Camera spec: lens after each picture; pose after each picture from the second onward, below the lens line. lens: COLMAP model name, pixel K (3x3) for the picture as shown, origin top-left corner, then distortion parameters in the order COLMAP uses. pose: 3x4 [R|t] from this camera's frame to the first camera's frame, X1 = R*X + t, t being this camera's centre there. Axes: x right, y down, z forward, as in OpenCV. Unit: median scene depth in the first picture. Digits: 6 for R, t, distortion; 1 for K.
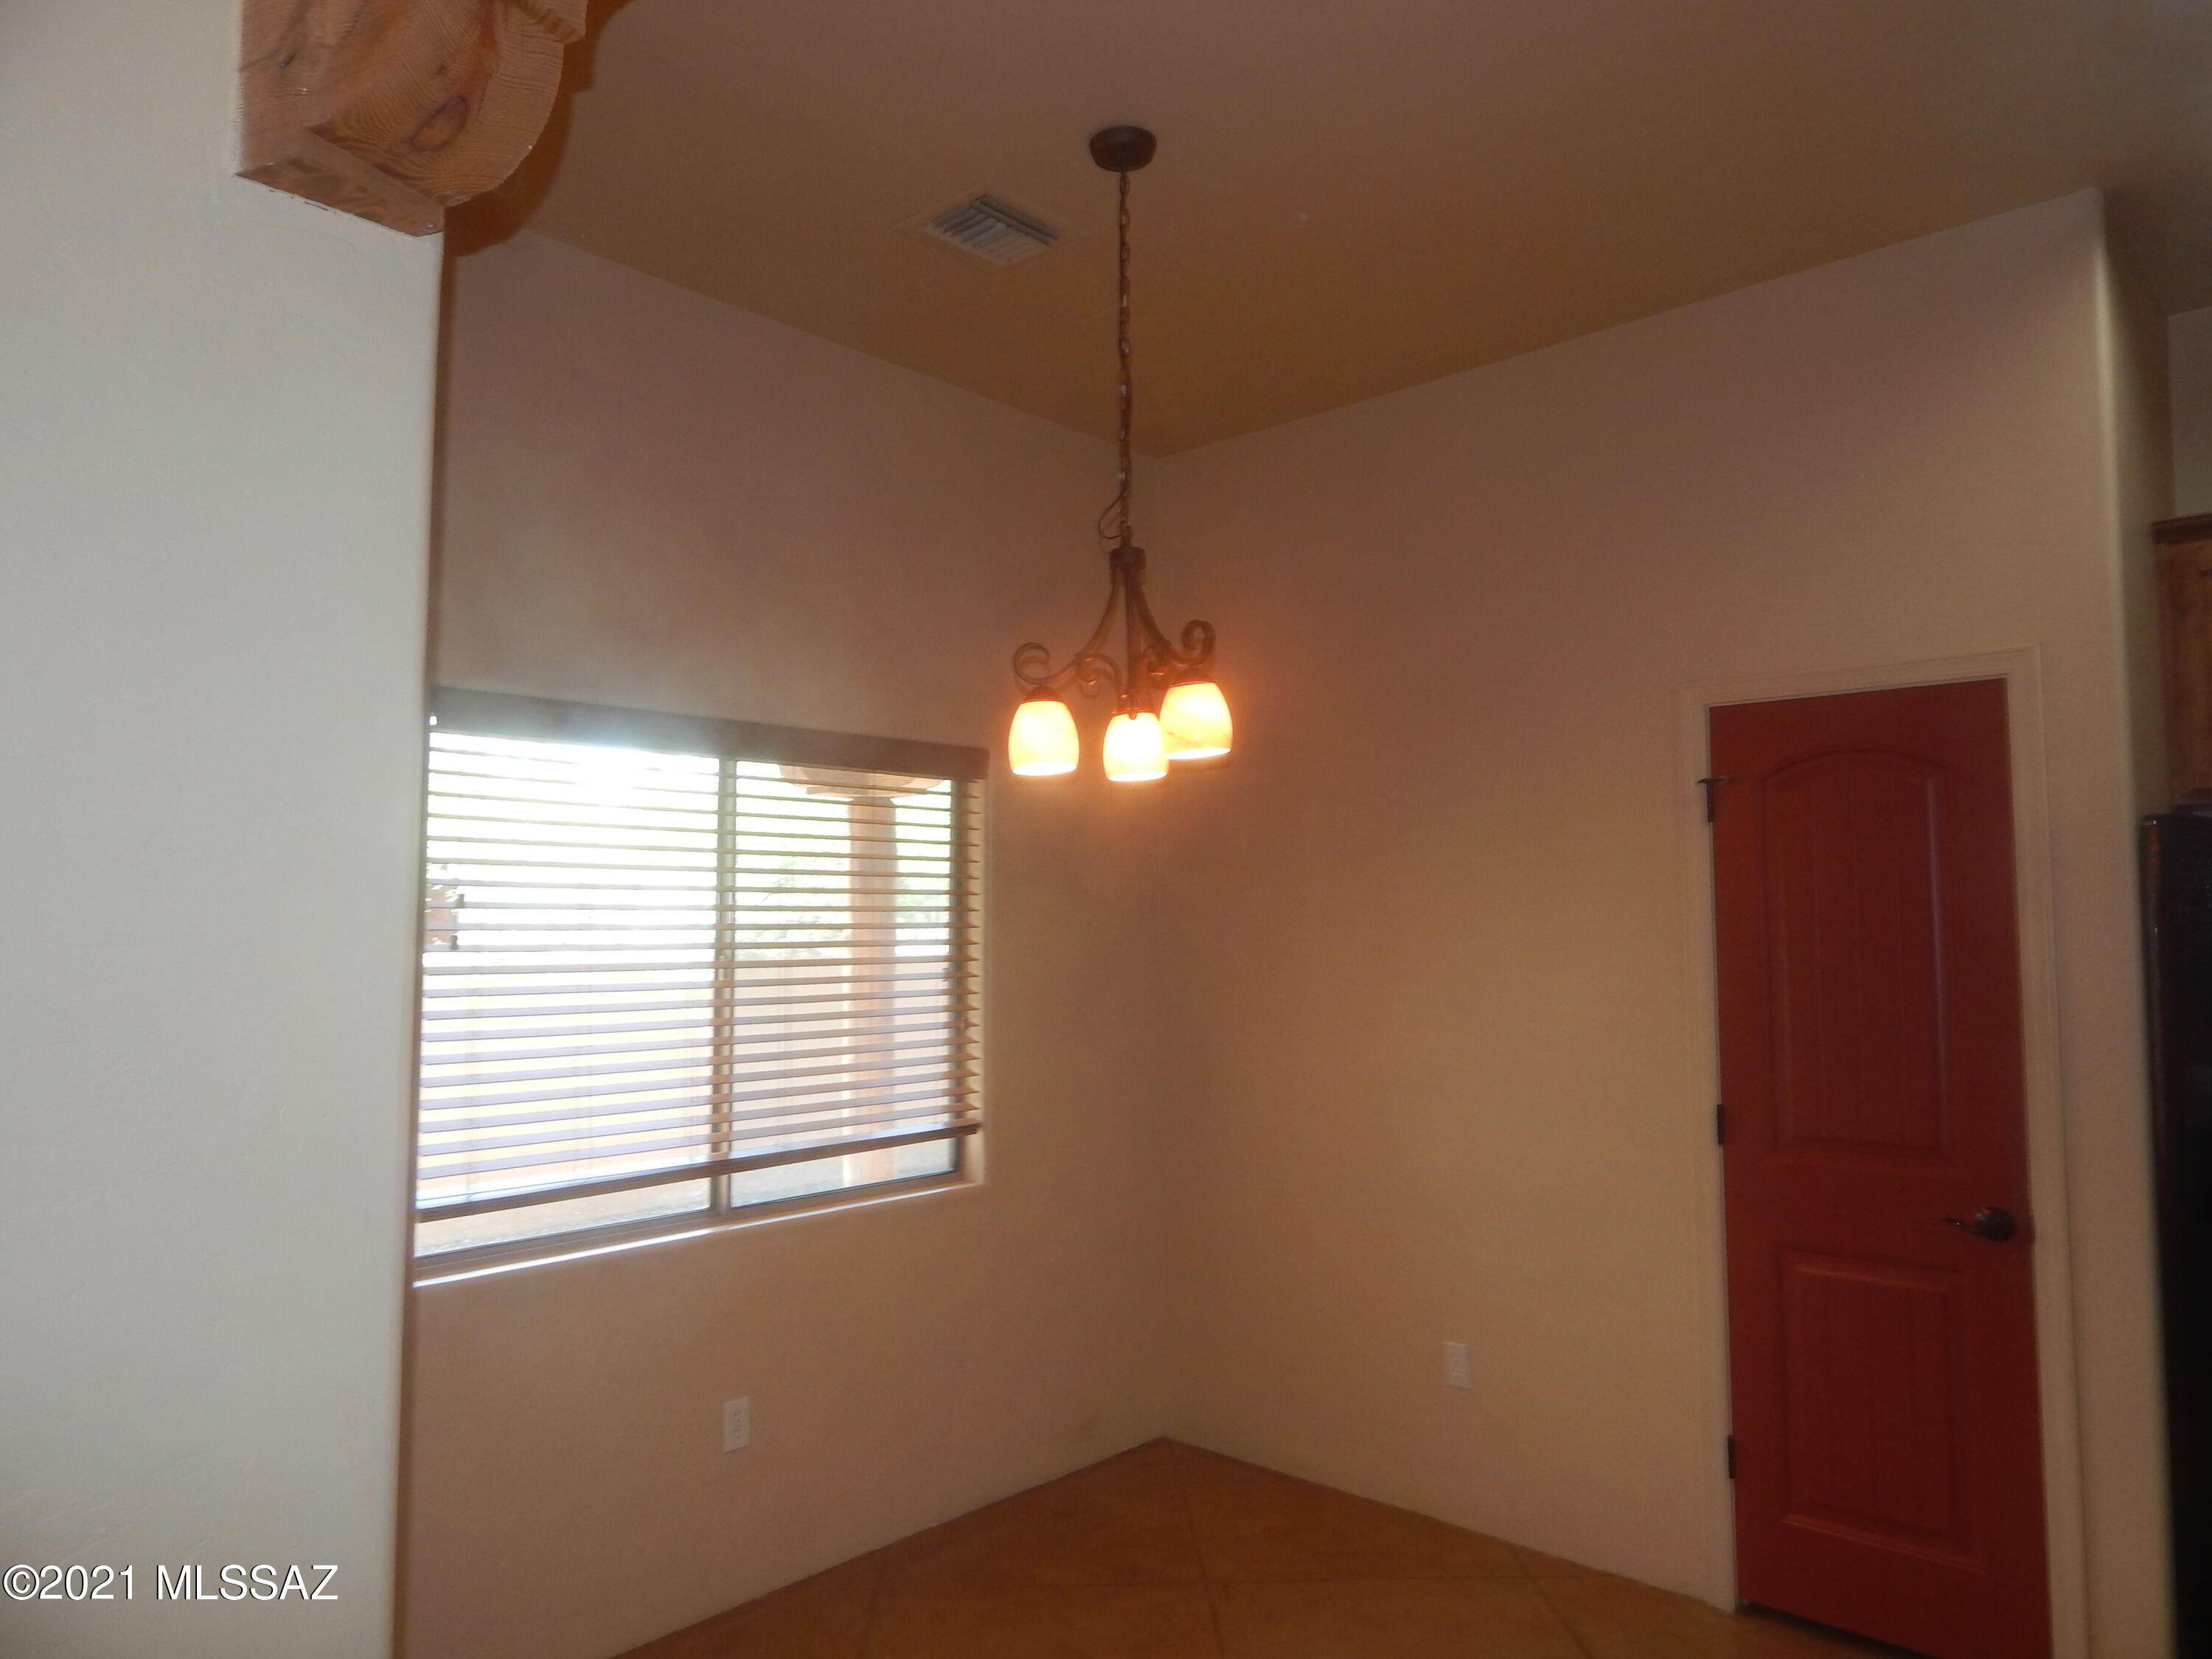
lens RADIAL K [[1482.7, 0, 1117.9], [0, 1482.7, 817.8], [0, 0, 1]] dist [0.002895, -0.004417]
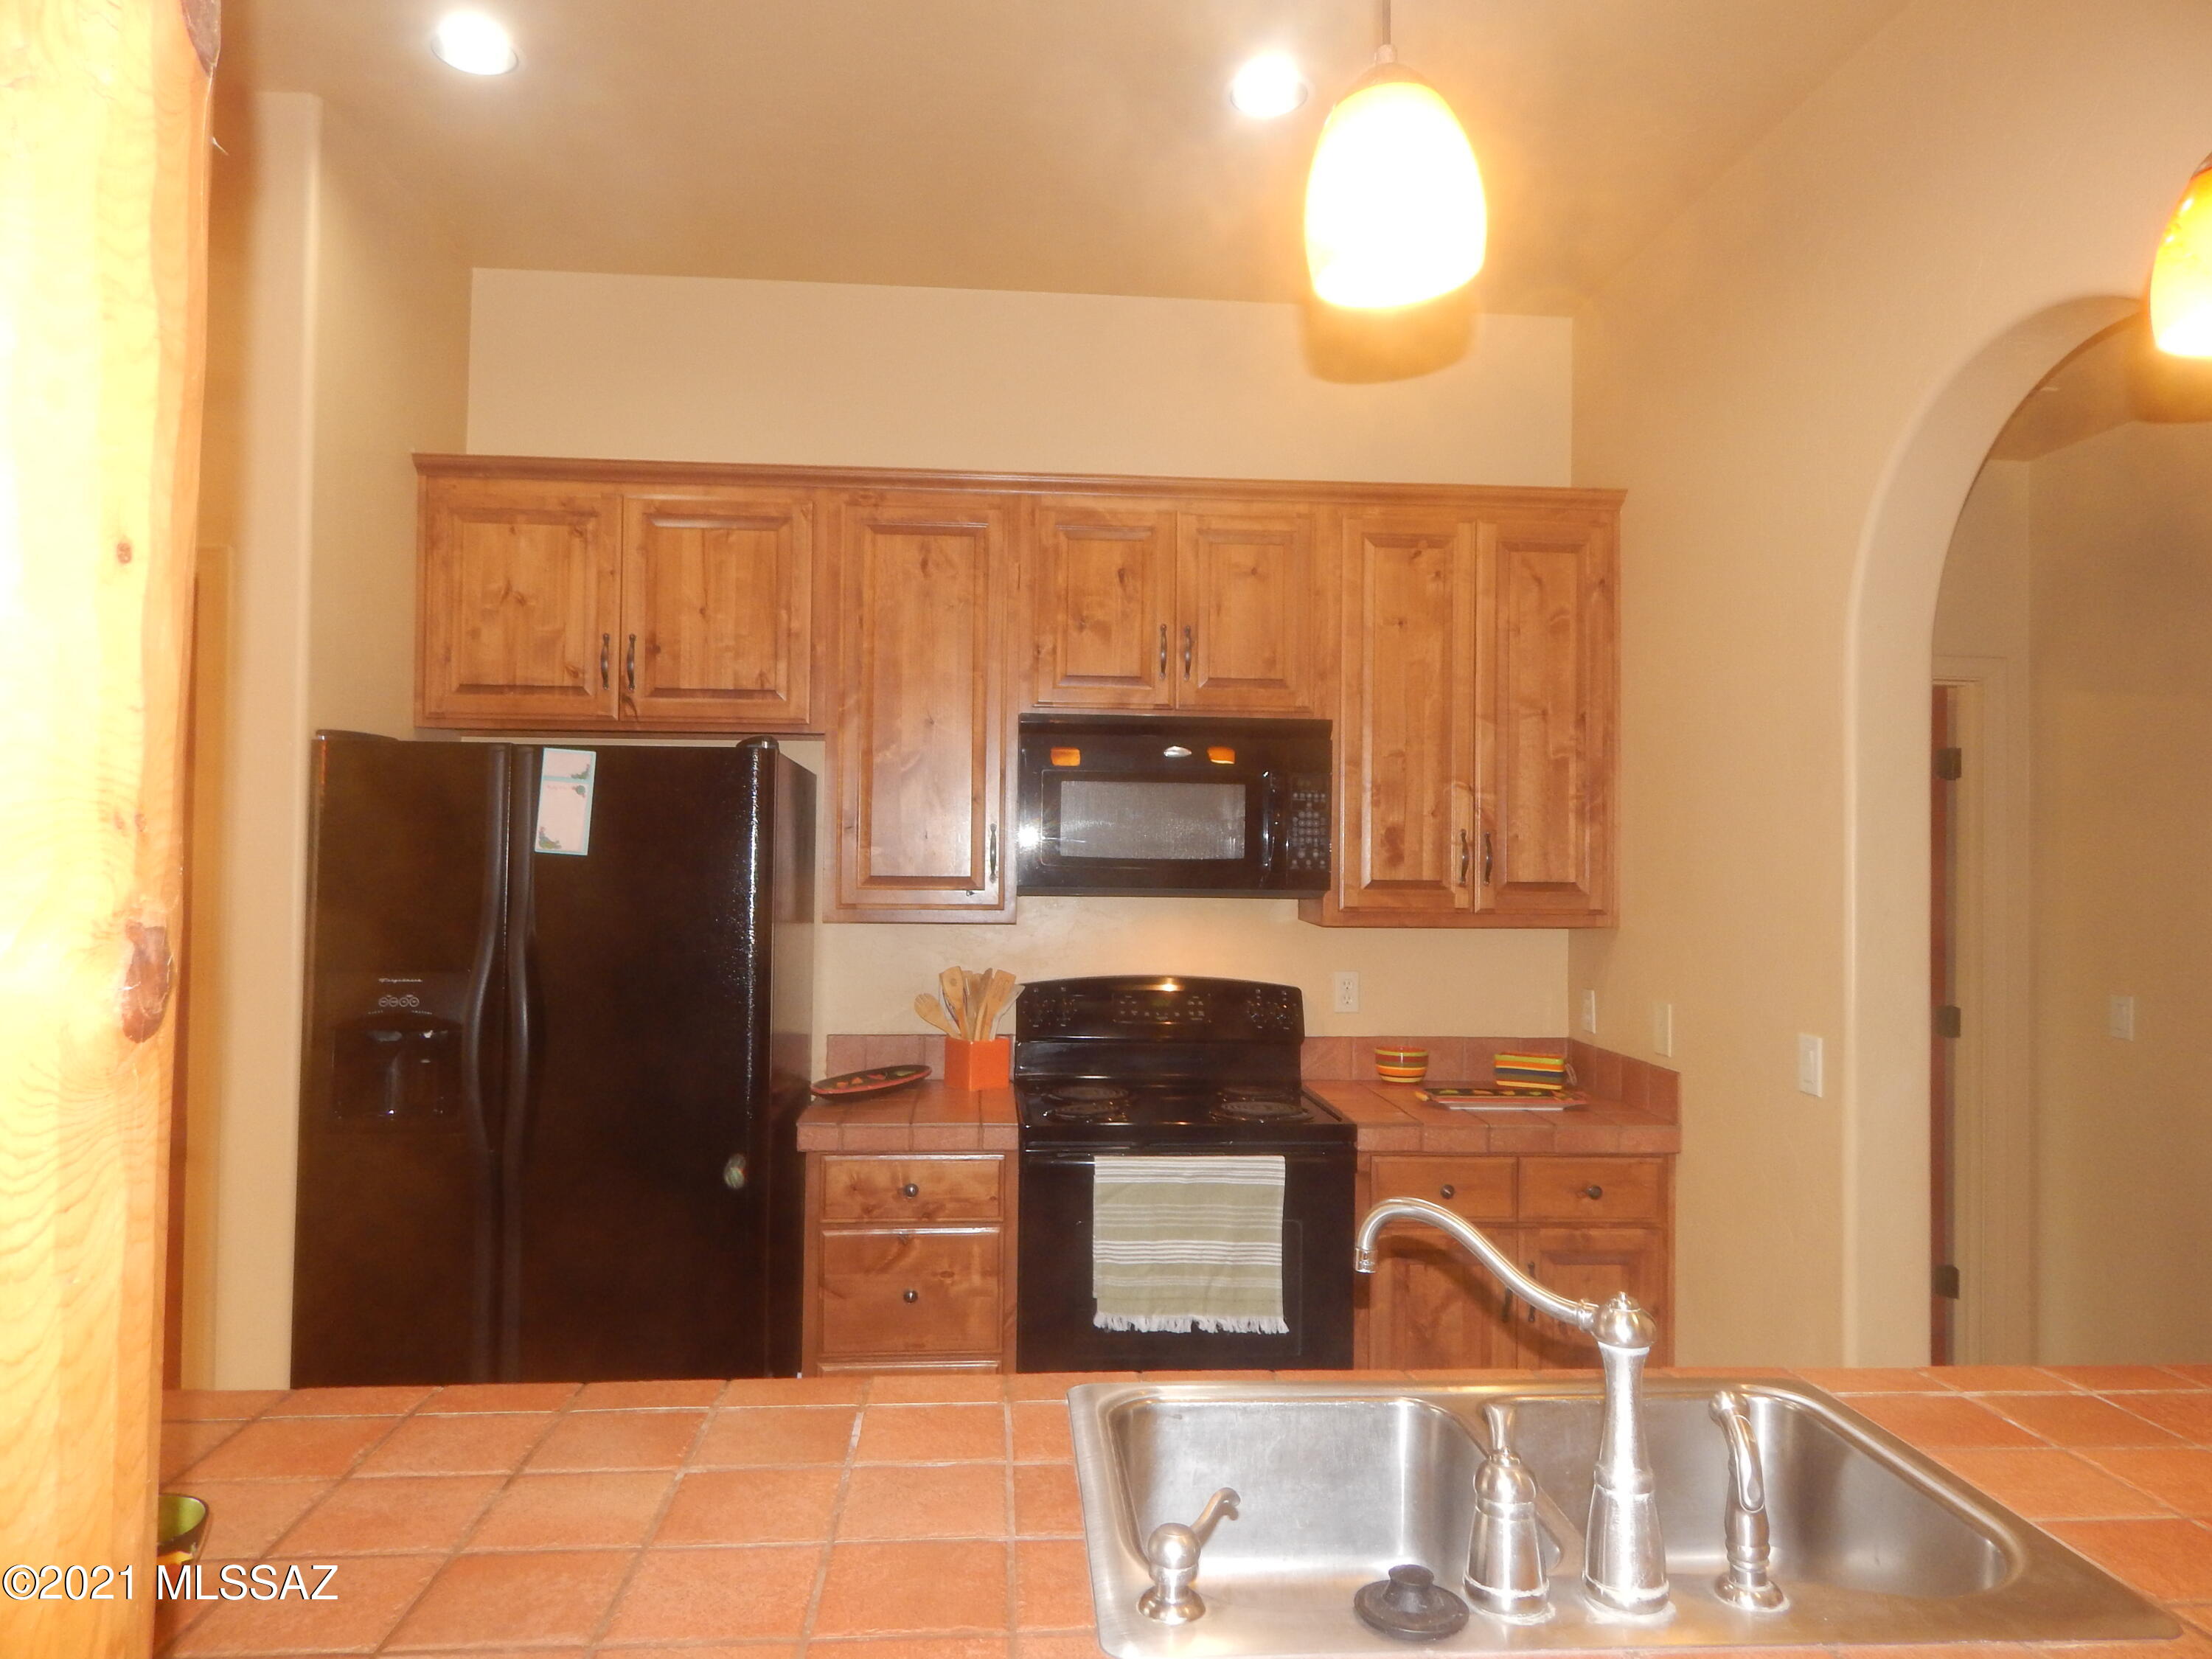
lens RADIAL K [[1464.9, 0, 1109.1], [0, 1464.9, 821.7], [0, 0, 1]] dist [0.011788, -0.012844]
pose [[0.684886, 0.025640, 0.728199, 0.283310], [-0.065978, 0.997458, 0.026933, -0.001275], [-0.725657, -0.066491, 0.684836, -0.075993]]
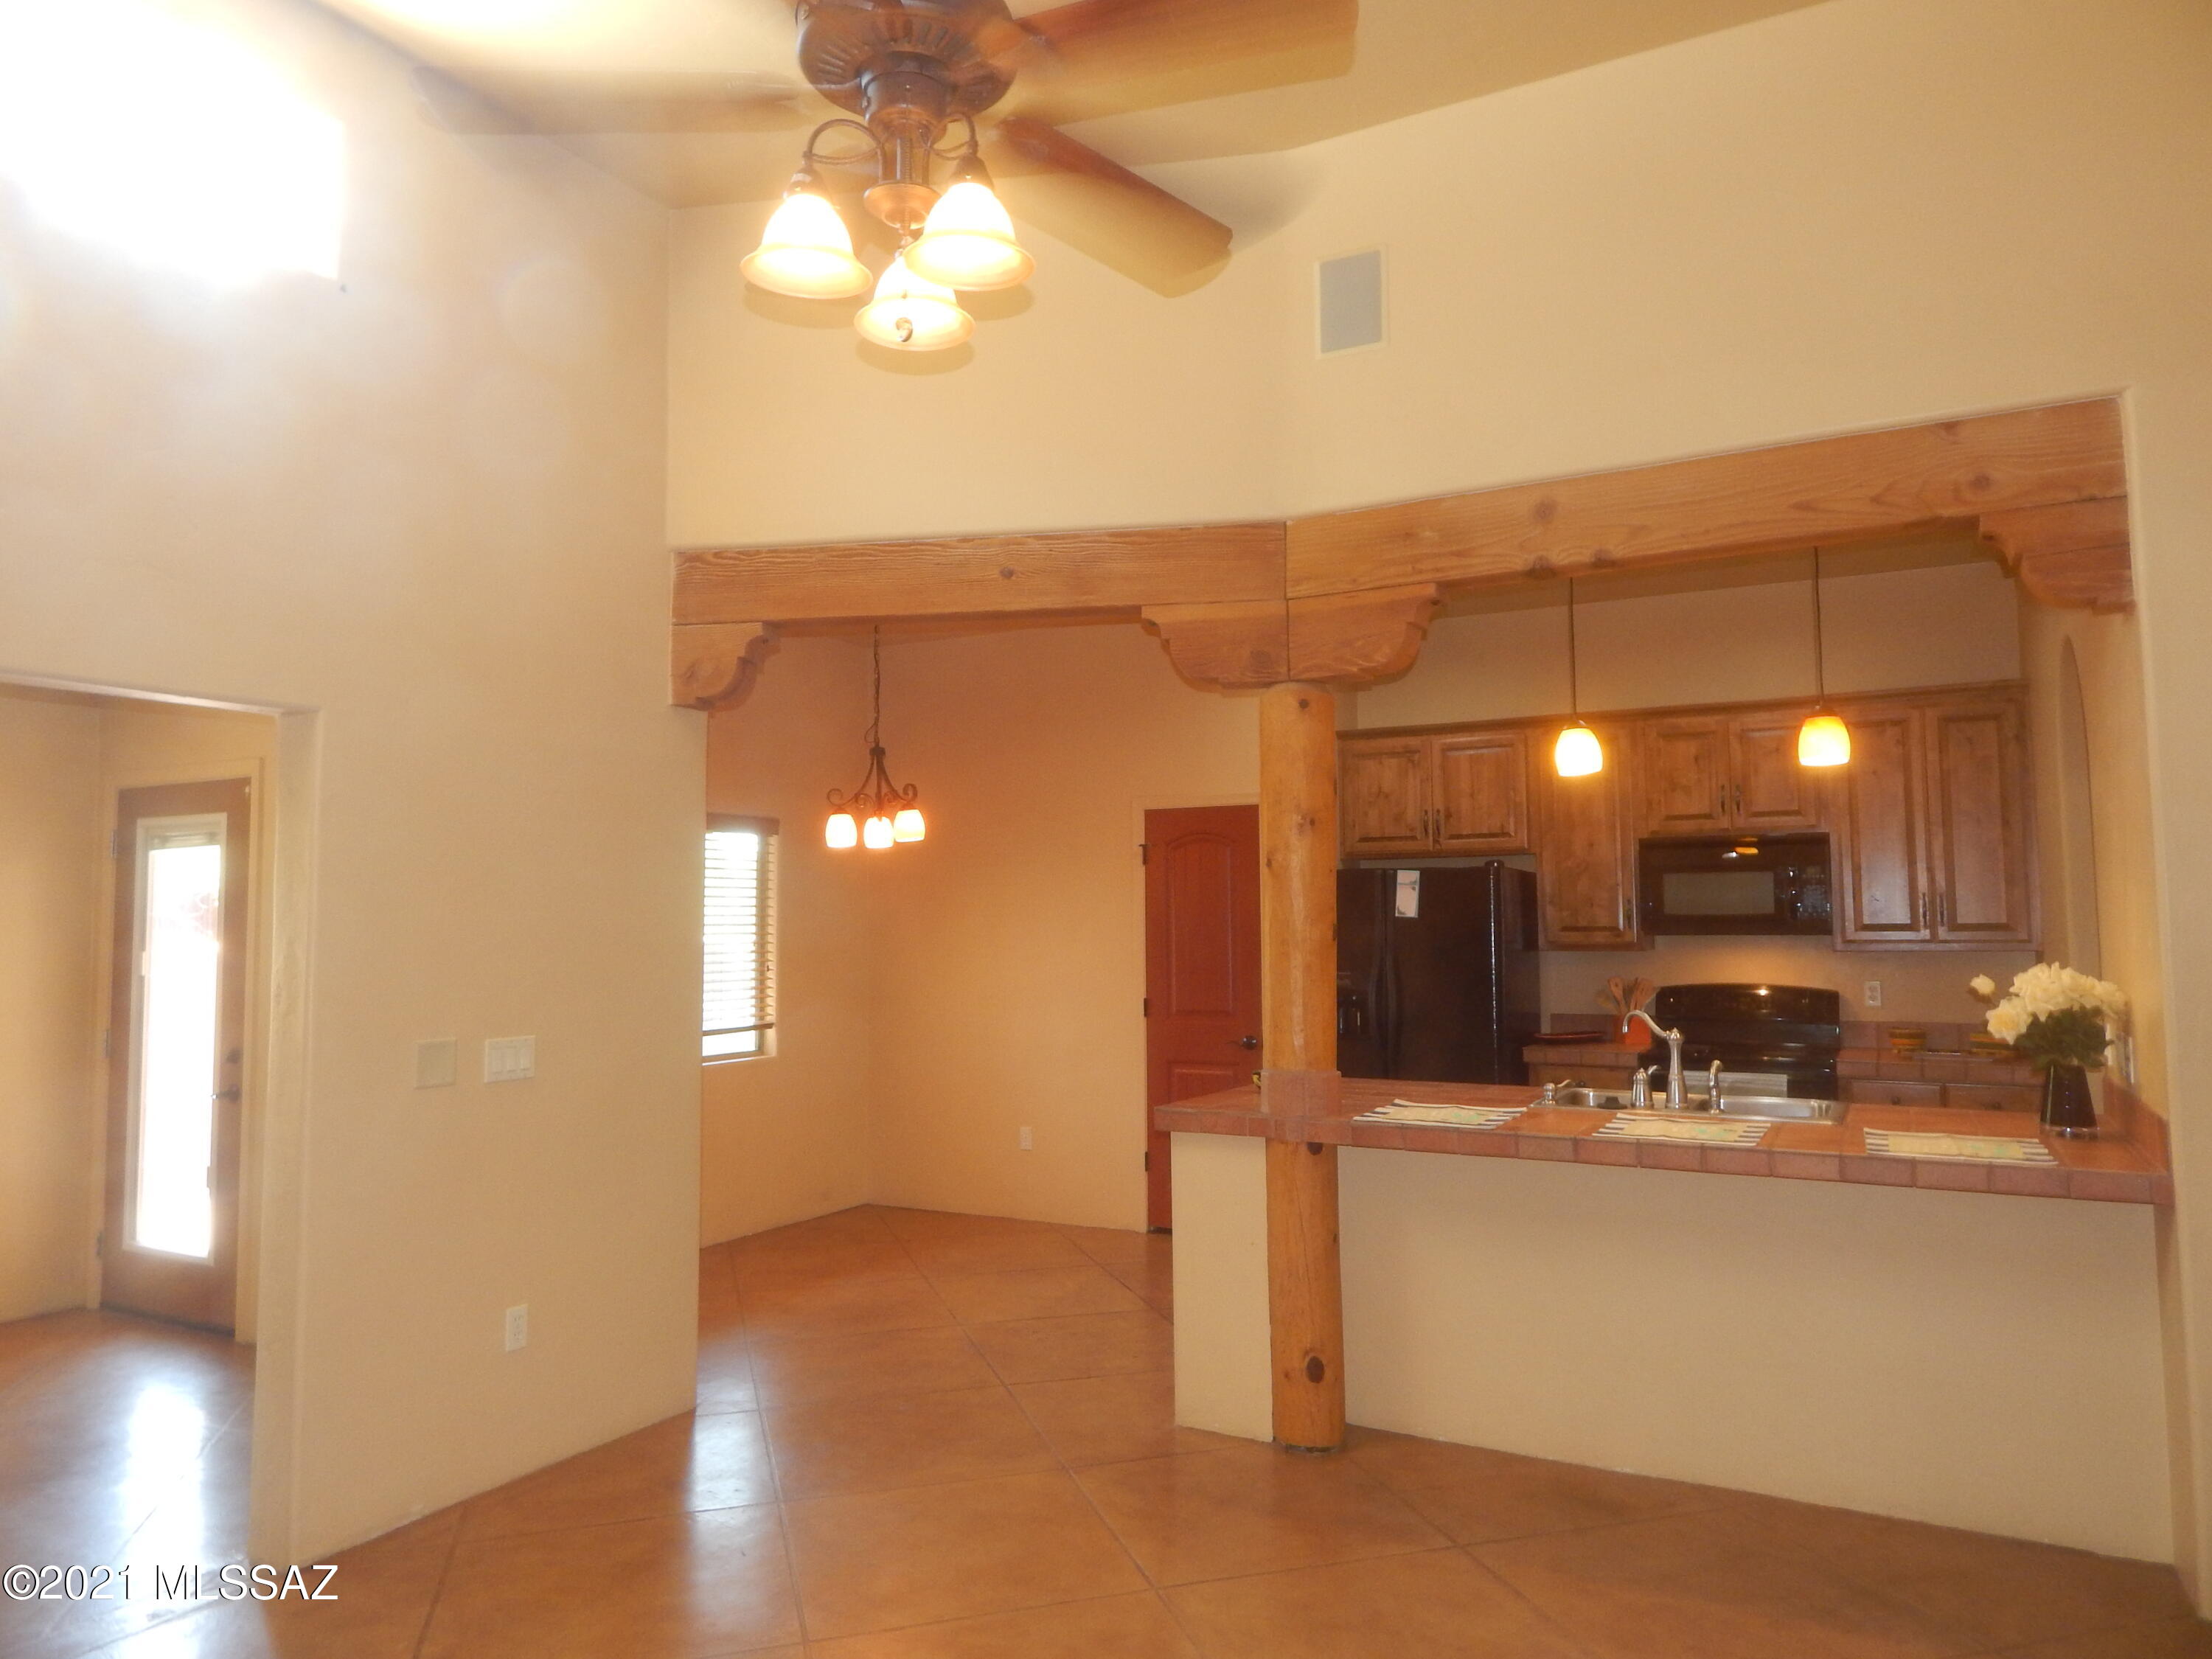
lens RADIAL K [[1464.9, 0, 1109.1], [0, 1464.9, 821.7], [0, 0, 1]] dist [0.011788, -0.012844]
pose [[0.971235, 0.012658, 0.237788, -0.147853], [-0.012684, 0.999919, -0.001421, -0.055603], [-0.237787, -0.001636, 0.971316, -1.029933]]
